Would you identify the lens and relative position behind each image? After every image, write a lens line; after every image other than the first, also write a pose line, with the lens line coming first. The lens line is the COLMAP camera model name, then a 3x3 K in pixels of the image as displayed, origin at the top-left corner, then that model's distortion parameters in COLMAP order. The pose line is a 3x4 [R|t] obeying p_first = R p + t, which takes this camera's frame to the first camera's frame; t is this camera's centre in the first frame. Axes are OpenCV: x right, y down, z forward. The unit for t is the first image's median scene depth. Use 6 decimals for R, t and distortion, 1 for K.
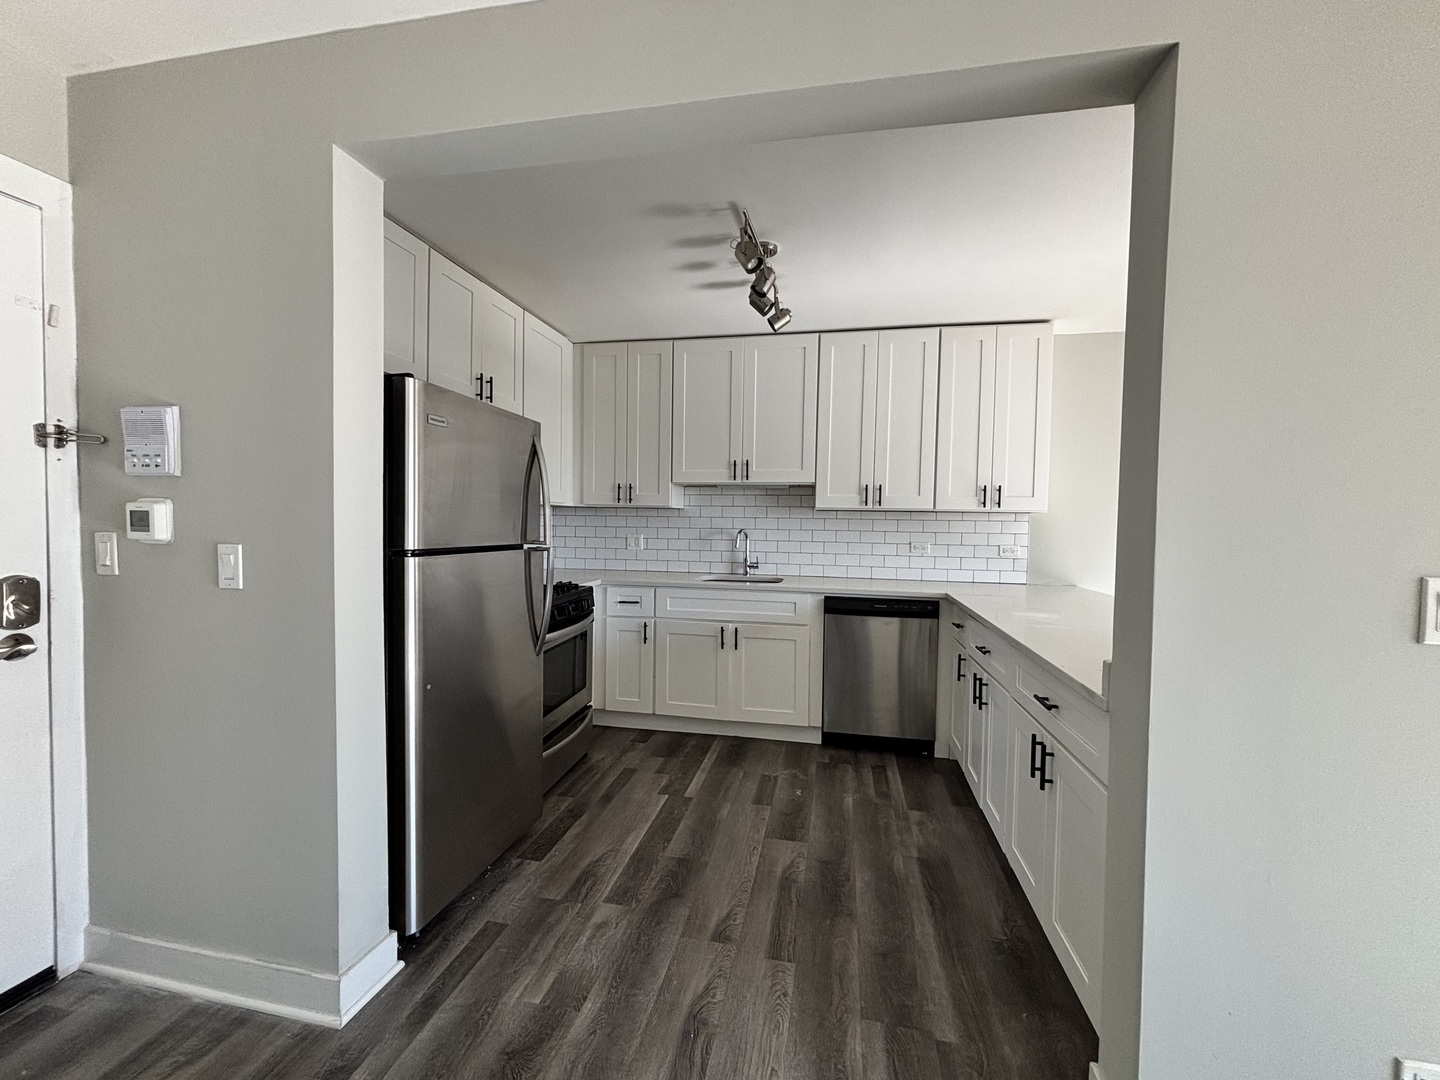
lens RADIAL K [[588.3, 0, 719.1], [0, 588.3, 542.9], [0, 0, 1]] dist [0.002955, 0.000057]
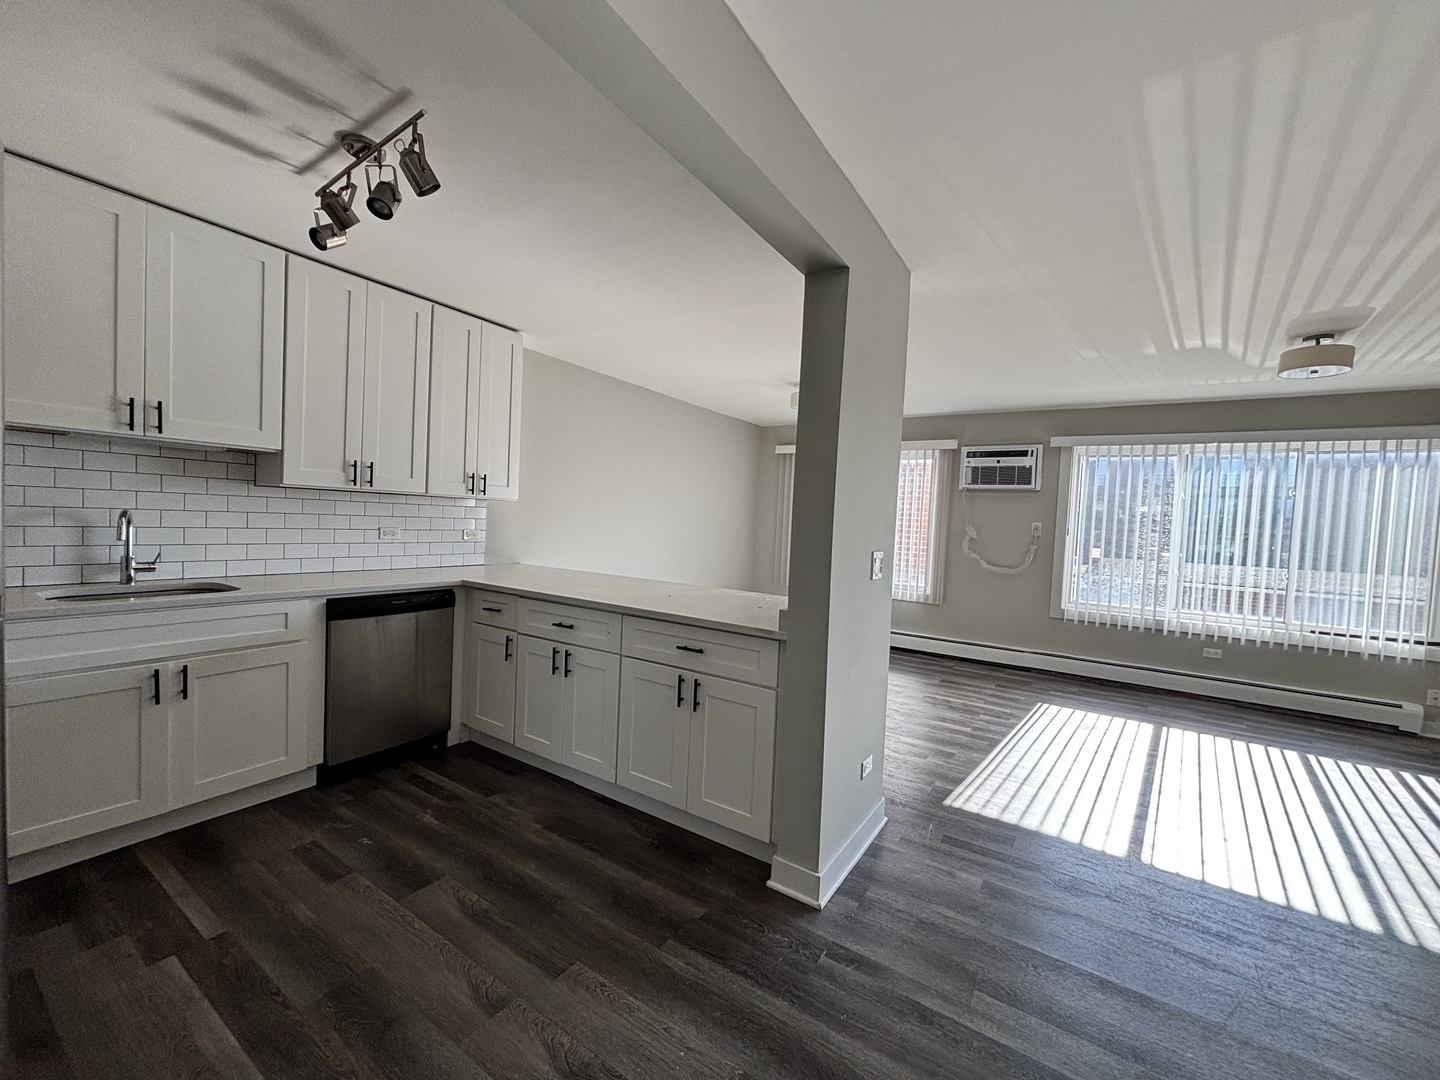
lens RADIAL K [[579.6, 0, 719.2], [0, 579.6, 540.2], [0, 0, 1]] dist [-0.001056, 0.000590]
pose [[0.372245, -0.033069, 0.927545, -0.411788], [-0.005327, 0.999272, 0.037764, -0.024264], [-0.928119, -0.018999, 0.371798, 0.261107]]
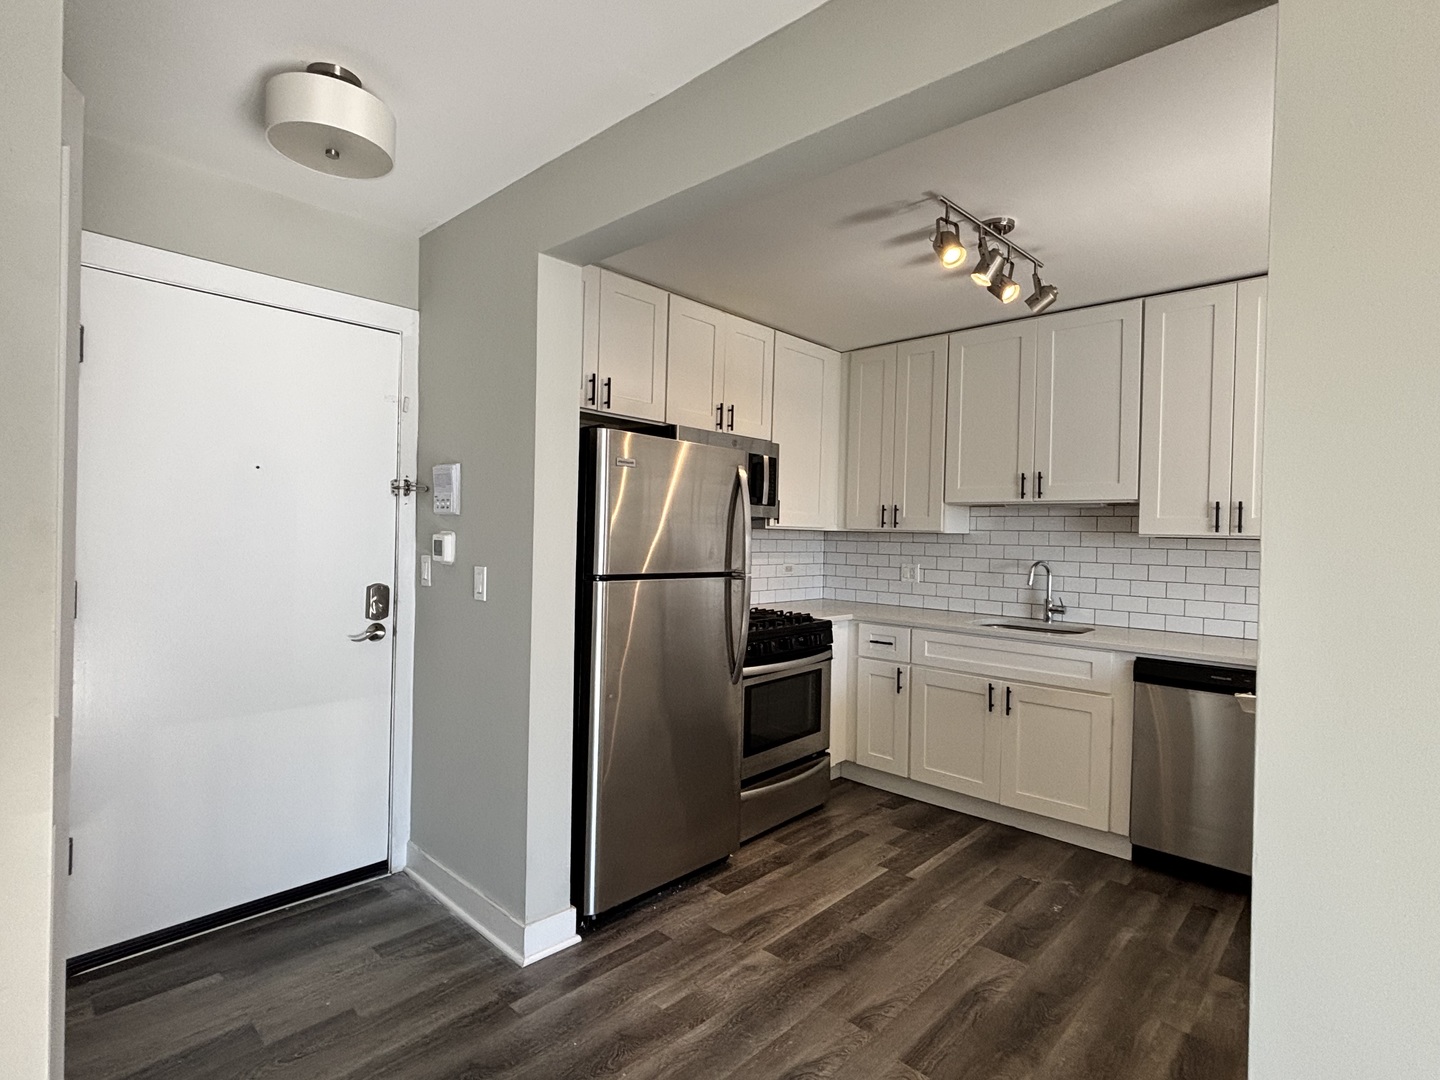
lens RADIAL K [[725.1, 0, 720.0], [0, 725.1, 540.0], [0, 0, 1]] dist [-0.001439, -0.000240]
pose [[0.849795, 0.008746, -0.527041, 0.255717], [-0.029759, 0.999064, -0.031404, -0.011652], [0.526272, 0.042371, 0.849260, -0.048839]]
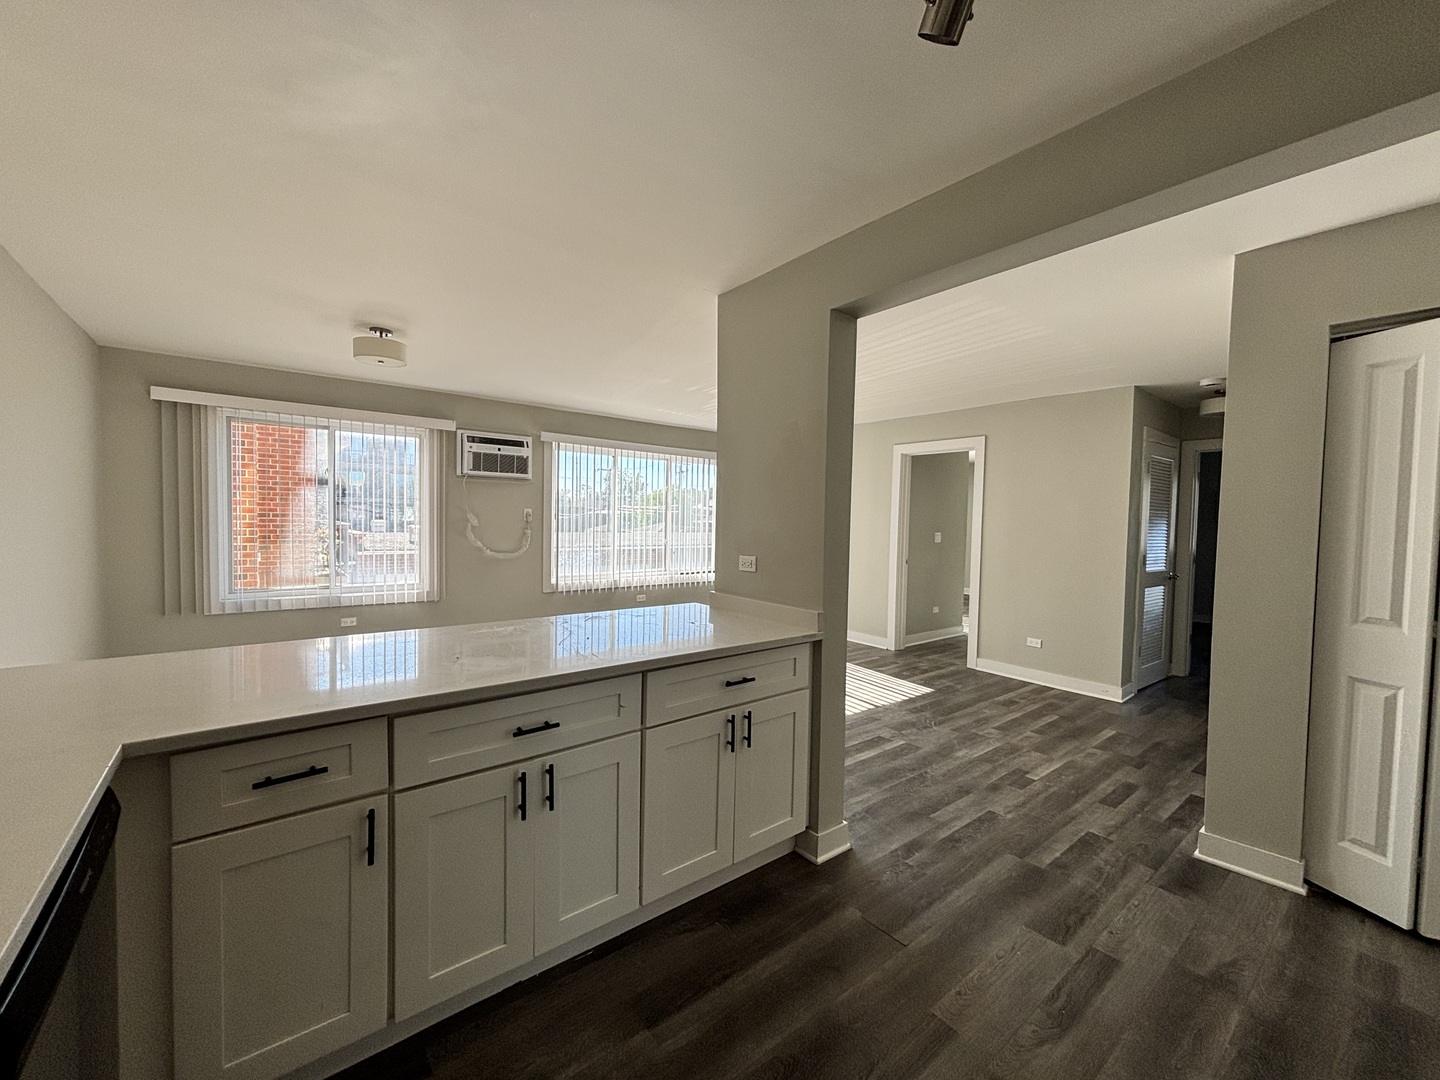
lens RADIAL K [[579.6, 0, 719.2], [0, 579.6, 540.2], [0, 0, 1]] dist [-0.001056, 0.000590]
pose [[-0.767625, -0.056396, 0.638413, -0.101040], [-0.009460, 0.997009, 0.076699, -0.069812], [-0.640829, 0.052836, -0.765863, 1.163424]]
